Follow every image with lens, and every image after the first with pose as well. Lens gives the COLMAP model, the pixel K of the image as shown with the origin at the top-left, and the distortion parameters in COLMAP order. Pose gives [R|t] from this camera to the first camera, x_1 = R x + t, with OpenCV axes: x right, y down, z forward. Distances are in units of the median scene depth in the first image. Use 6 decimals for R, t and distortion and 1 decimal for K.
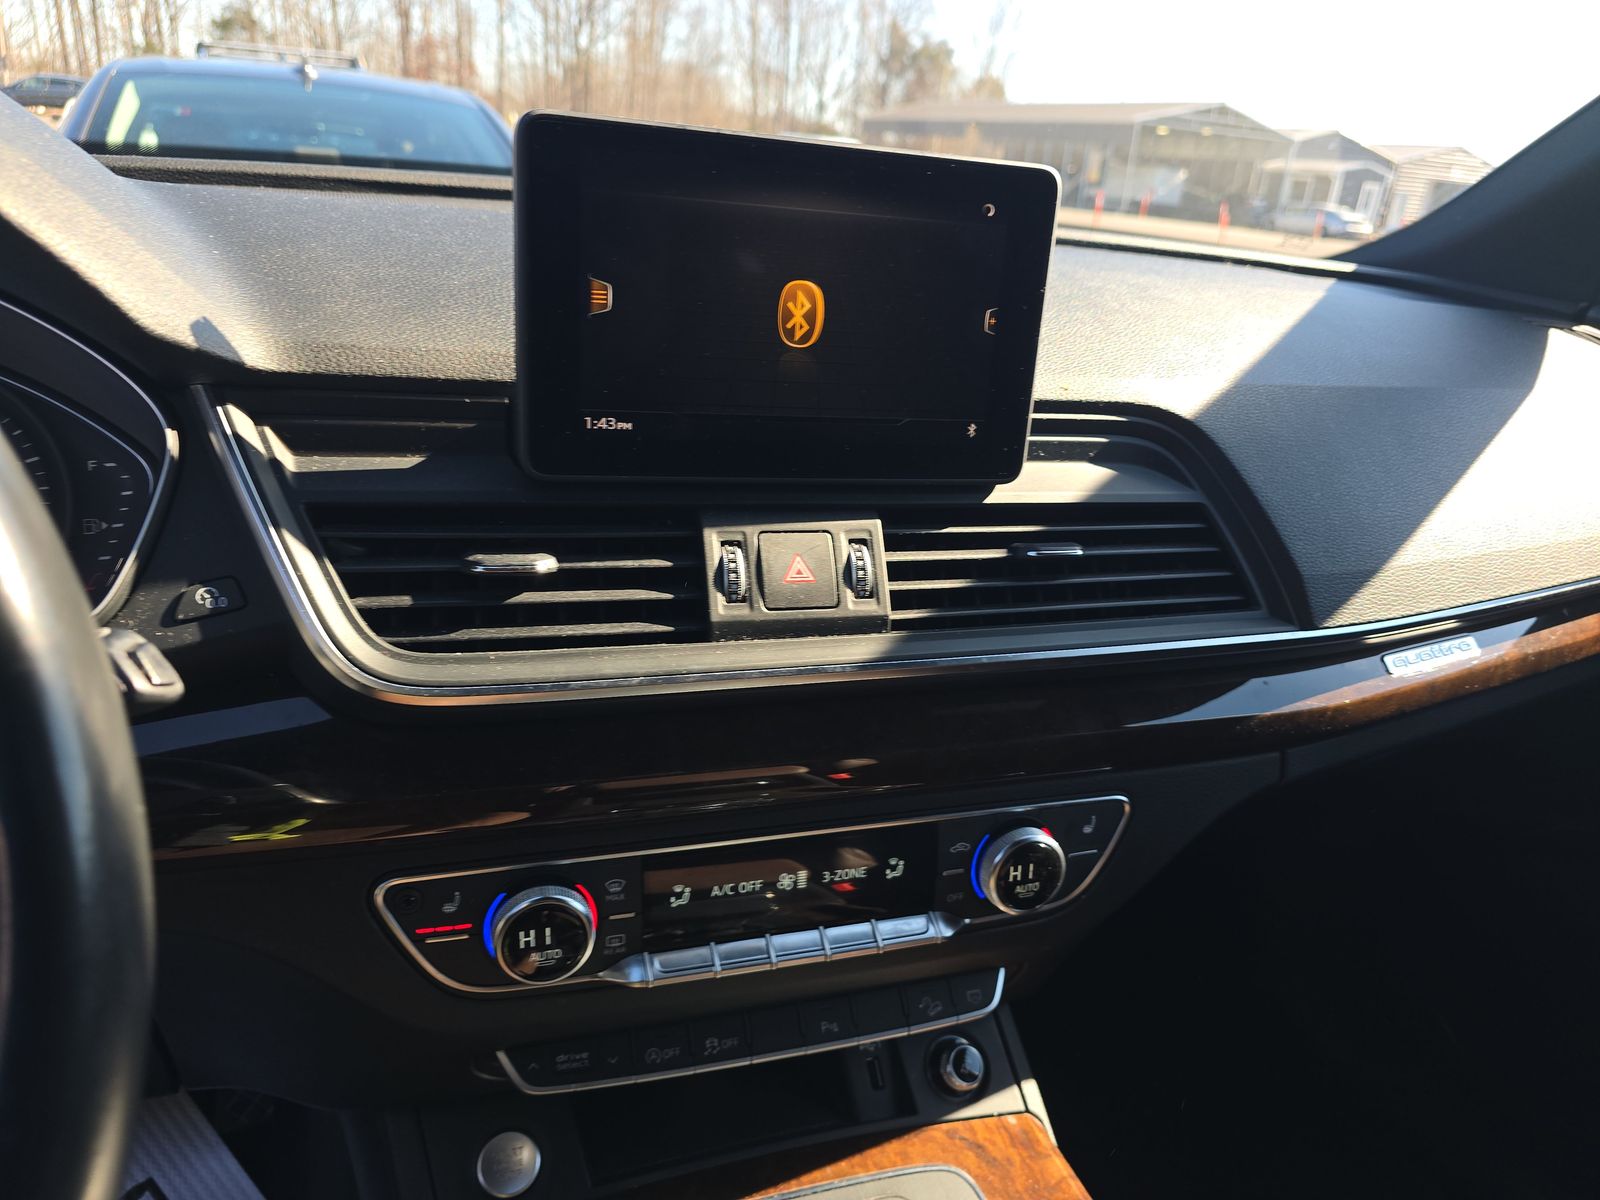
lens RADIAL K [[1067.6, 0, 800.0], [0, 1067.6, 600.0], [0, 0, 1]] dist [0.075683, -0.071818]
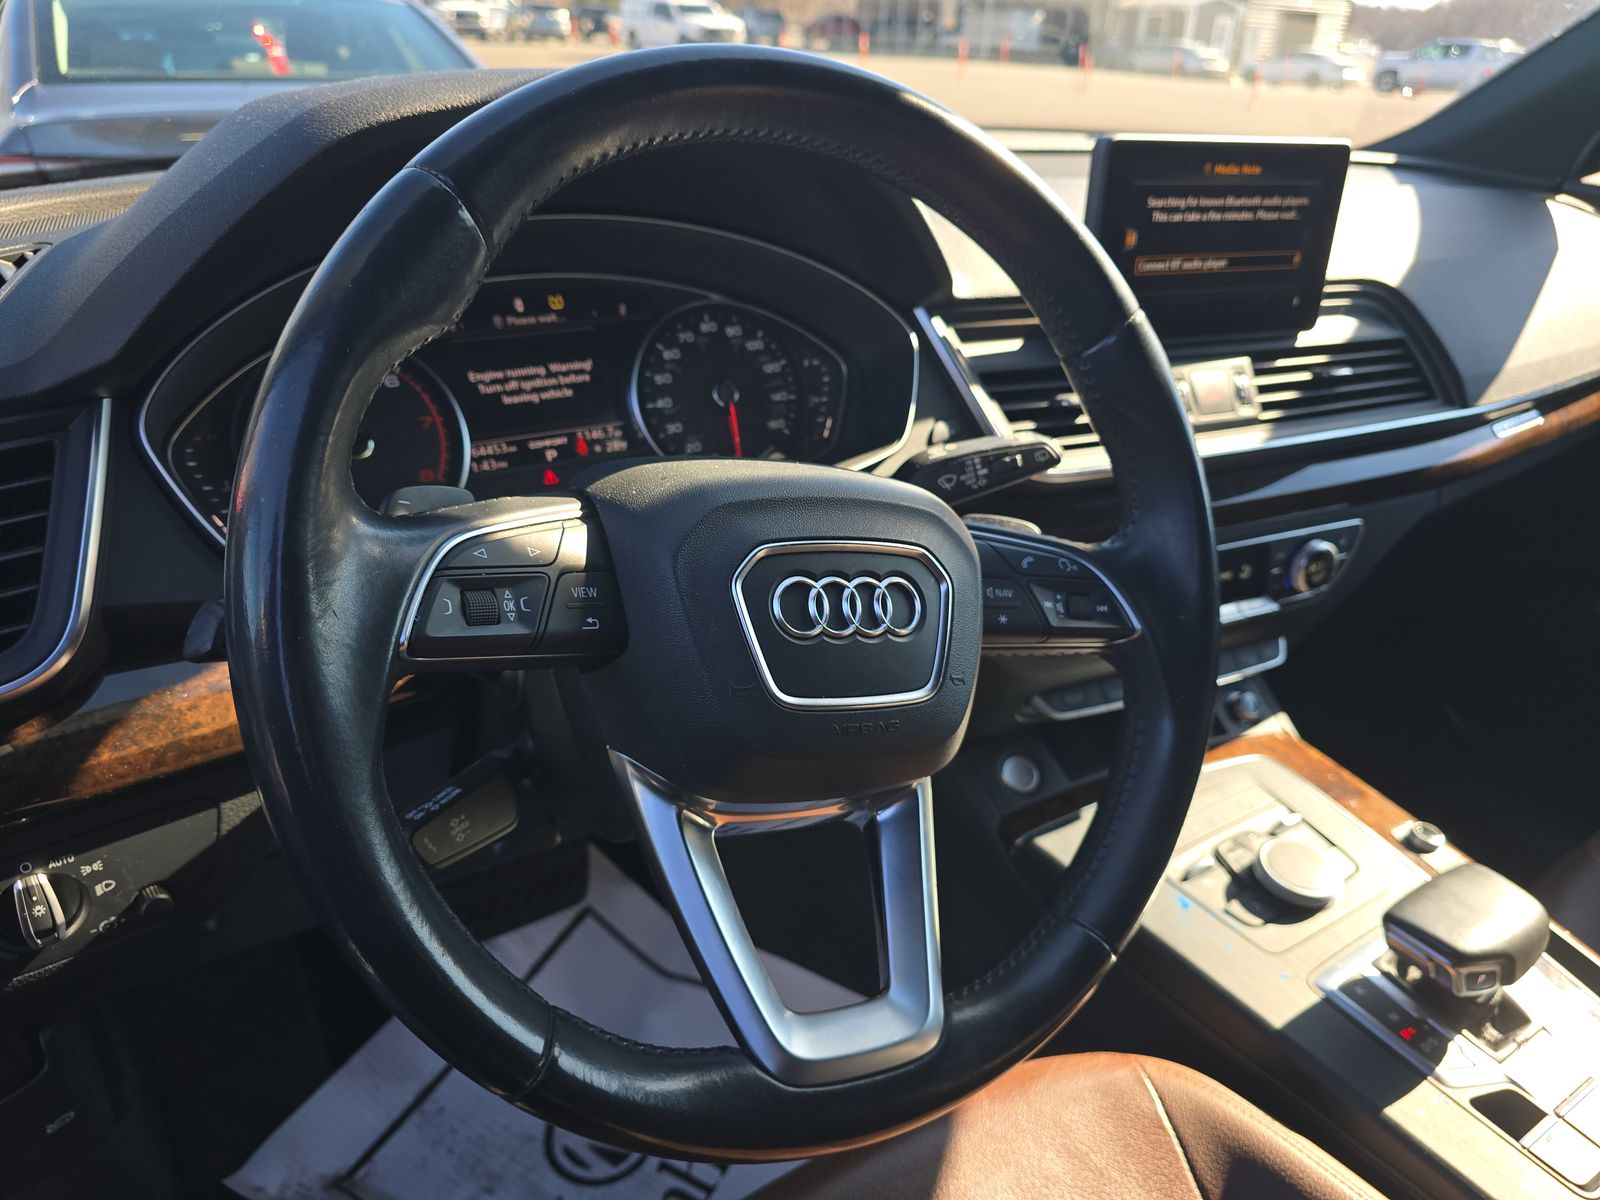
lens RADIAL K [[1082.9, 0, 800.0], [0, 1082.9, 600.0], [0, 0, 1]] dist [0.002833, -0.000403]
pose [[0.991711, -0.094496, 0.087060, -0.739361], [0.084541, 0.990140, 0.111694, 0.045706], [-0.096756, -0.103408, 0.989922, -0.601688]]
